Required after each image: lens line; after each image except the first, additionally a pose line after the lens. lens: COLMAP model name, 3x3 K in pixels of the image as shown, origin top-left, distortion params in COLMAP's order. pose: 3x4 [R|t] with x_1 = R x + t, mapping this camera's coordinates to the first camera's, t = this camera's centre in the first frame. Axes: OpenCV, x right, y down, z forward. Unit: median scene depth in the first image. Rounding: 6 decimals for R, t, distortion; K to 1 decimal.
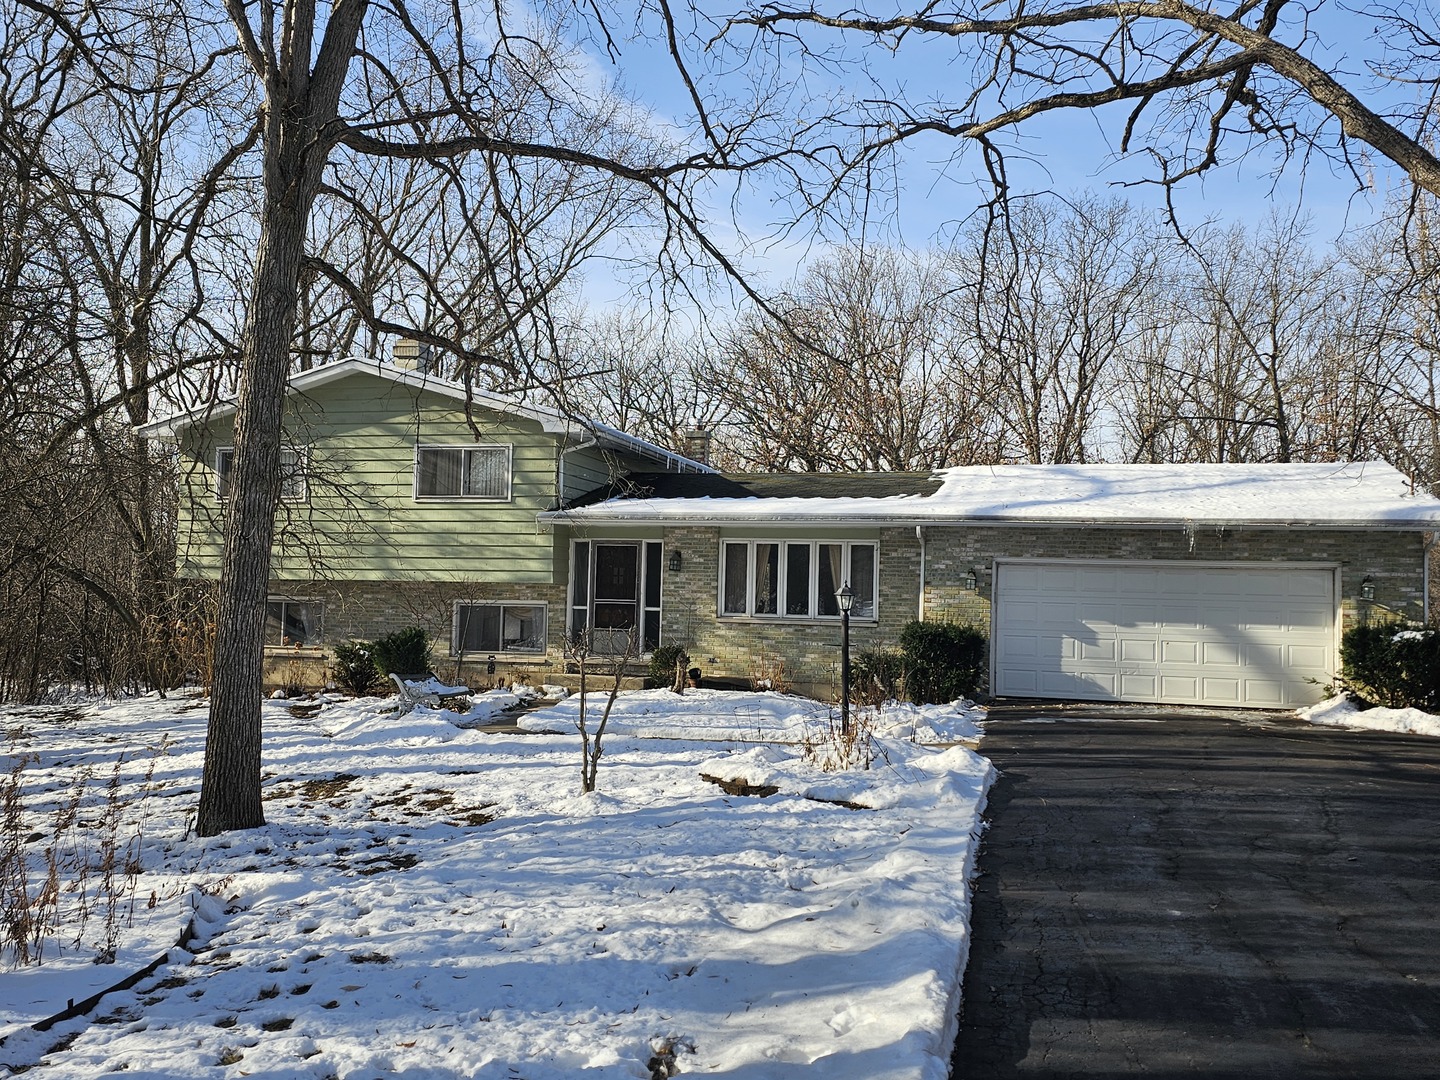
lens RADIAL K [[955.8, 0, 766.3], [0, 955.8, 498.7], [0, 0, 1]] dist [0.061547, -0.050179]
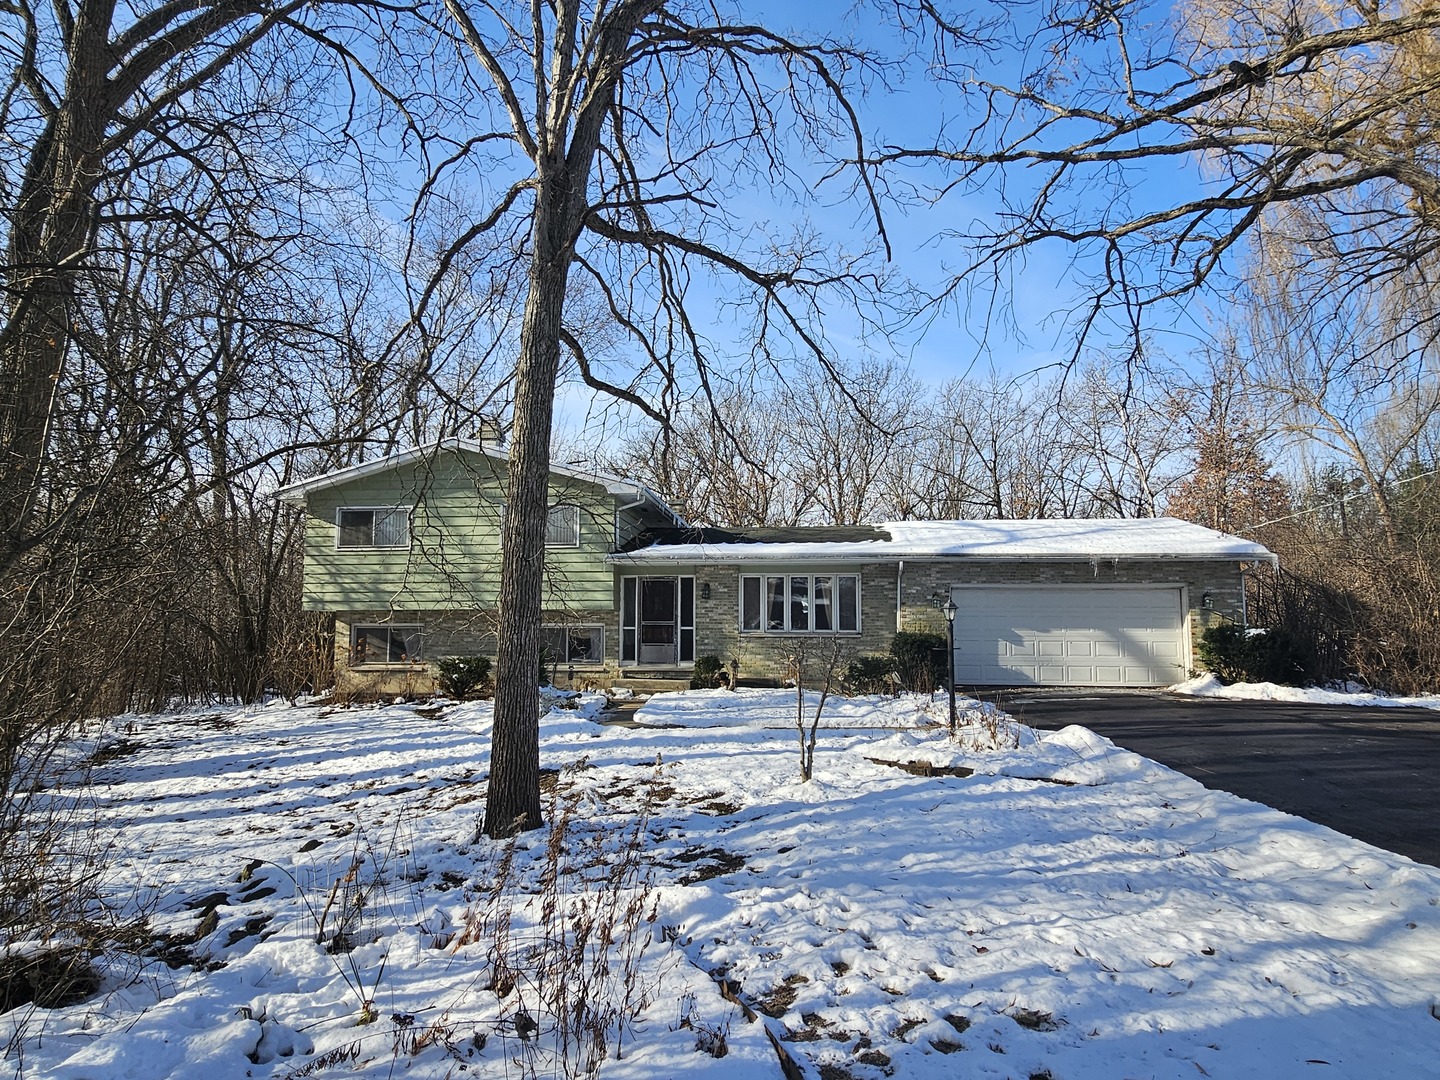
lens RADIAL K [[619.7, 0, 682.1], [0, 619.7, 541.5], [0, 0, 1]] dist [-0.002729, 0.000844]
pose [[0.992613, -0.003347, 0.121274, -0.275231], [0.007129, 0.999501, -0.030766, 0.026518], [-0.121111, 0.031403, 0.992142, 0.175021]]
